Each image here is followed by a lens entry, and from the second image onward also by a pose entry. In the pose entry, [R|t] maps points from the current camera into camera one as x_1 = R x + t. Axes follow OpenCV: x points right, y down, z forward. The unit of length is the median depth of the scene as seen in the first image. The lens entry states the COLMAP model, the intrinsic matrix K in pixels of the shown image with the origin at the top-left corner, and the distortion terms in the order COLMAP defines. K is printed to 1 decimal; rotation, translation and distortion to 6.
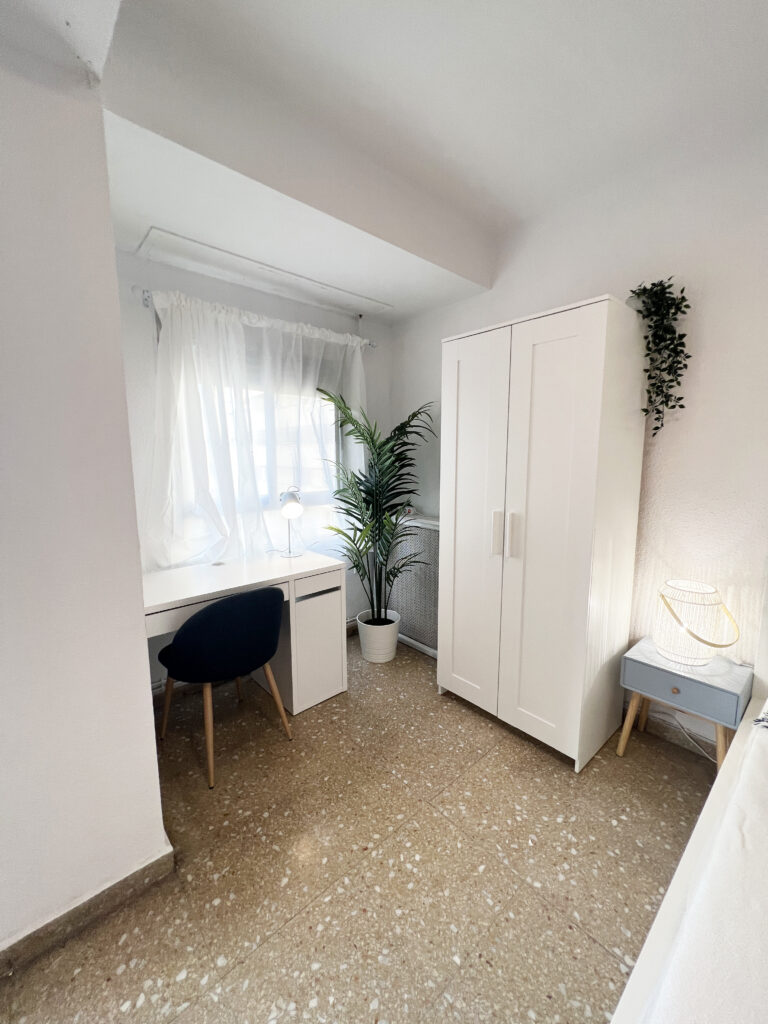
lens RADIAL K [[411.0, 0, 382.0], [0, 411.0, 509.0], [0, 0, 1]] dist [-0.003960, 0.001134]
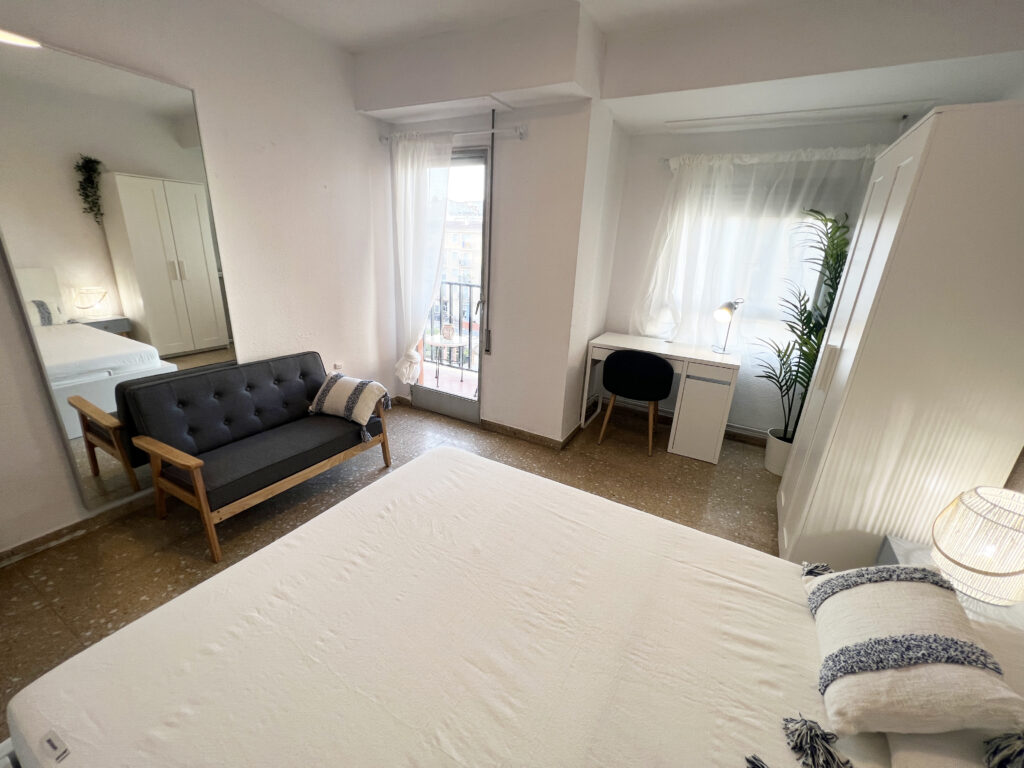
lens RADIAL K [[411.0, 0, 512.4], [0, 411.0, 386.0], [0, 0, 1]] dist [-0.003960, 0.001134]
pose [[0.329366, 0.327116, -0.885728, 1.017768], [-0.171960, 0.943163, 0.284383, -0.056214], [0.928411, 0.058644, 0.366897, -0.094604]]
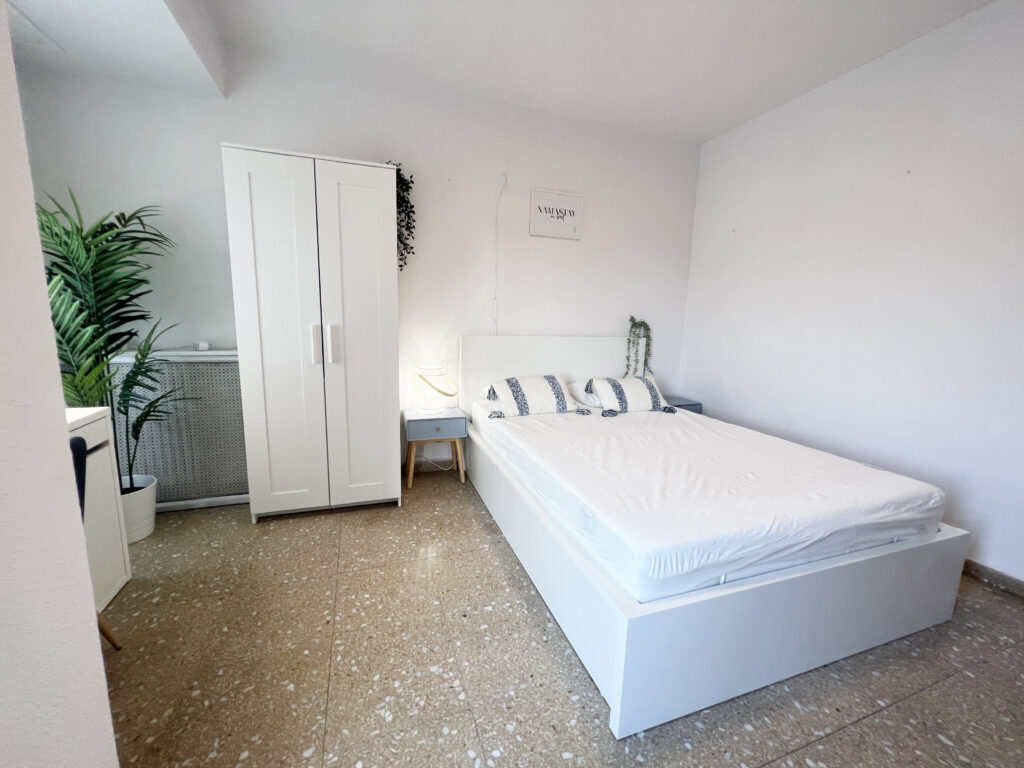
lens RADIAL K [[411.0, 0, 509.8], [0, 411.0, 381.8], [0, 0, 1]] dist [-0.003960, 0.001134]
pose [[0.384056, -0.140421, 0.912570, -0.614582], [0.089498, 0.989375, 0.114574, 0.085782], [-0.918962, 0.037671, 0.392543, 0.075061]]
